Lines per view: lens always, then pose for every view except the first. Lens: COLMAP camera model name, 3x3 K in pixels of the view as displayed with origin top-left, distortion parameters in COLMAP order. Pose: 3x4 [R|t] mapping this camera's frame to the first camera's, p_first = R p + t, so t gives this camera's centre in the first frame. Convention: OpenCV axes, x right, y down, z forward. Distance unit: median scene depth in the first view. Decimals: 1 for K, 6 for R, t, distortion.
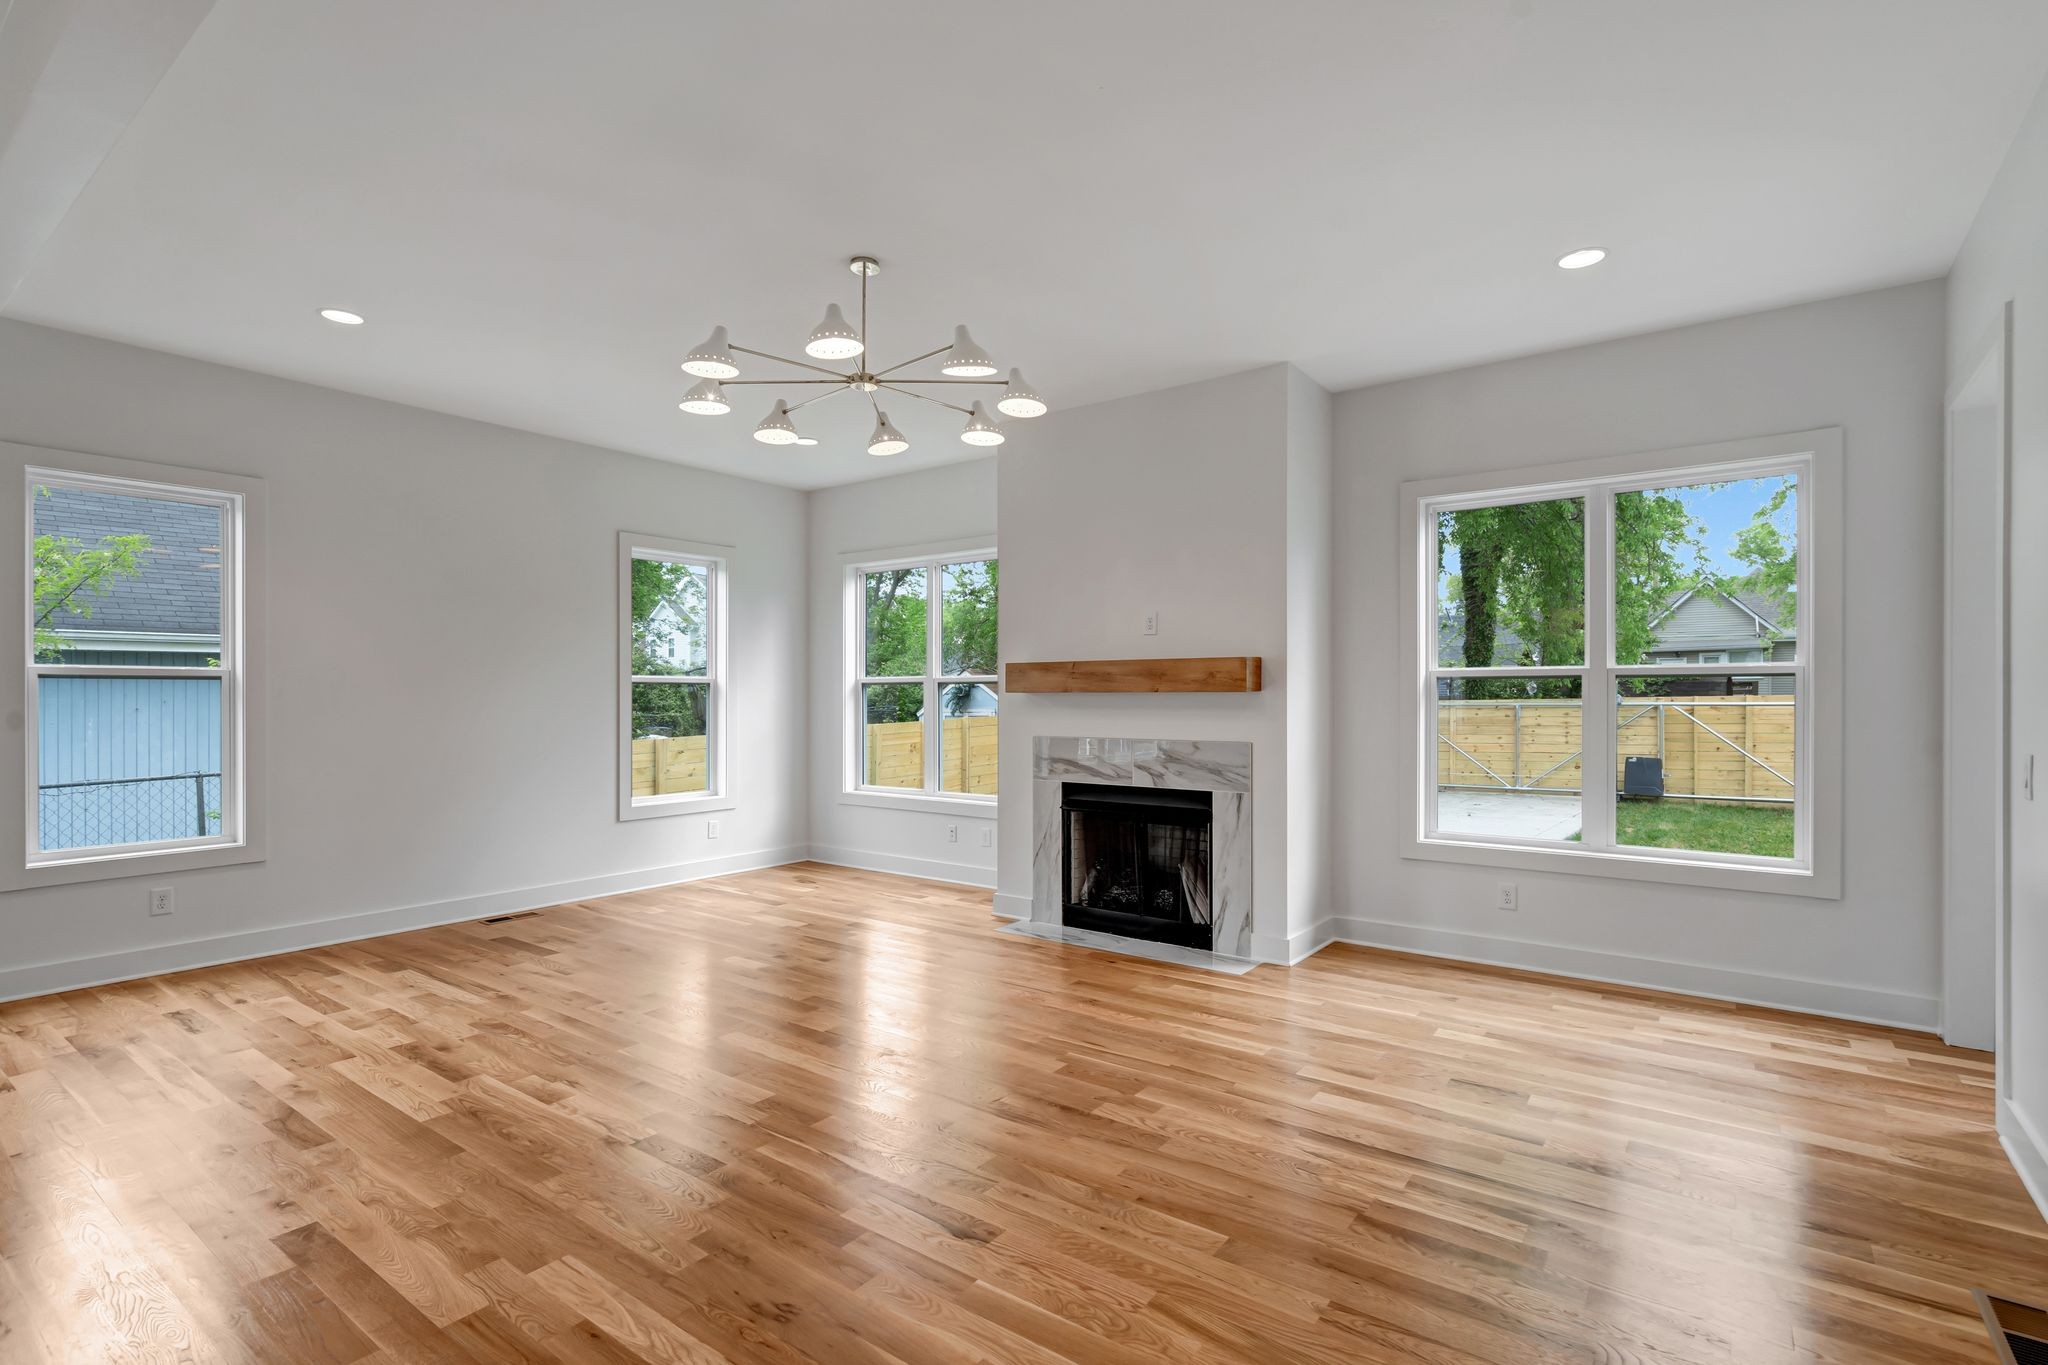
lens RADIAL K [[973.0, 0, 1023.9], [0, 973.0, 693.6], [0, 0, 1]] dist [-0.004120, 0.001108]
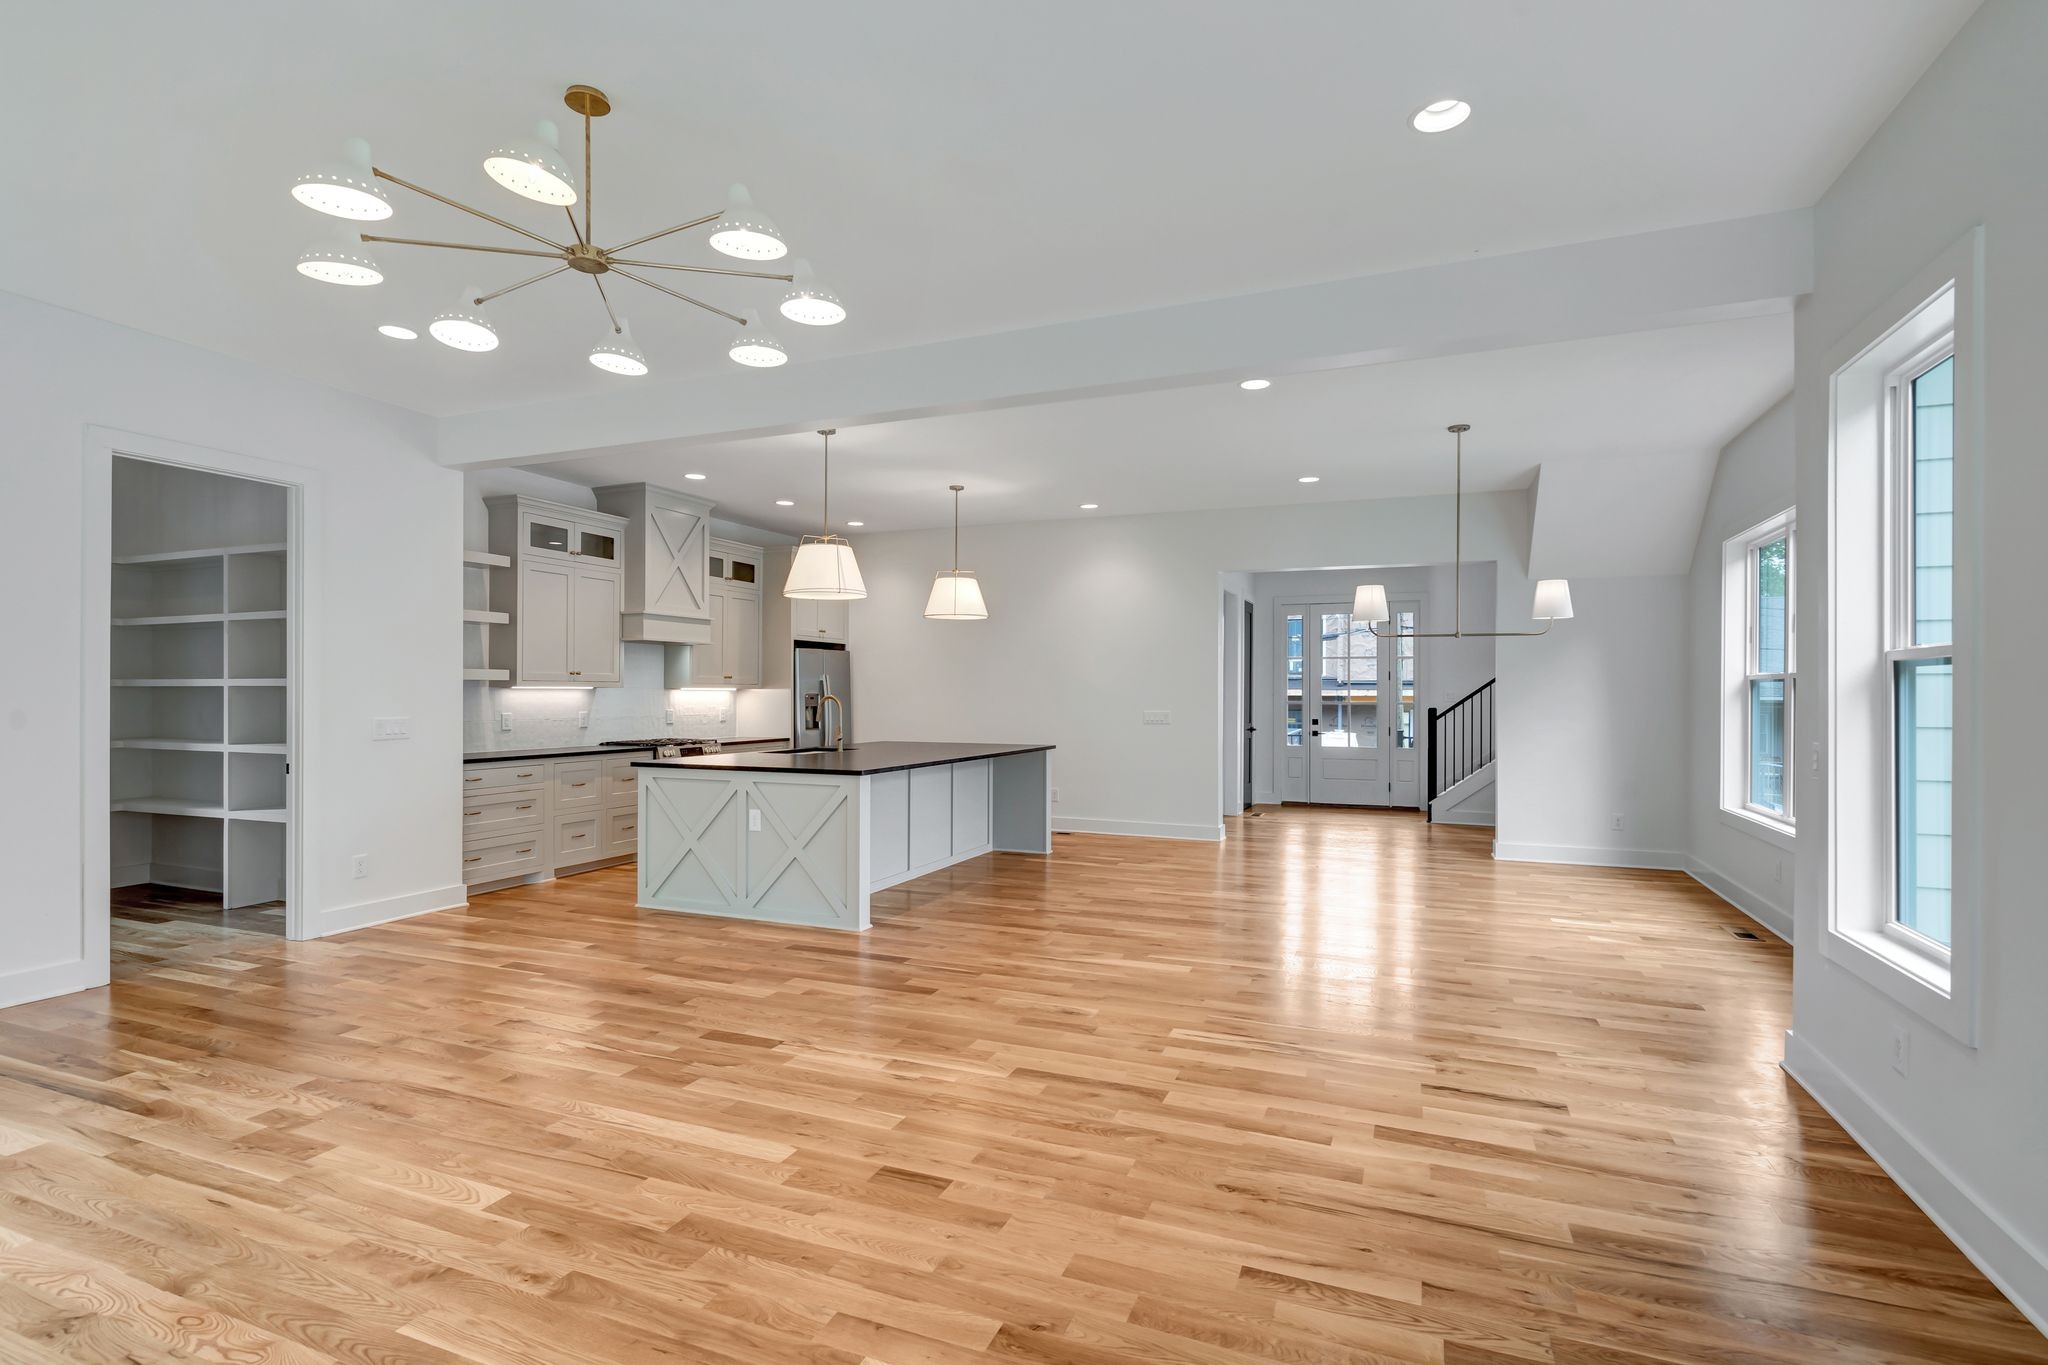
lens RADIAL K [[973.0, 0, 1017.5], [0, 973.0, 692.4], [0, 0, 1]] dist [-0.004120, 0.001108]
pose [[-0.970367, -0.002519, -0.241623, -0.213180], [-0.001449, 0.999988, -0.004607, 0.005320], [0.241631, -0.004120, -0.970359, 1.259650]]
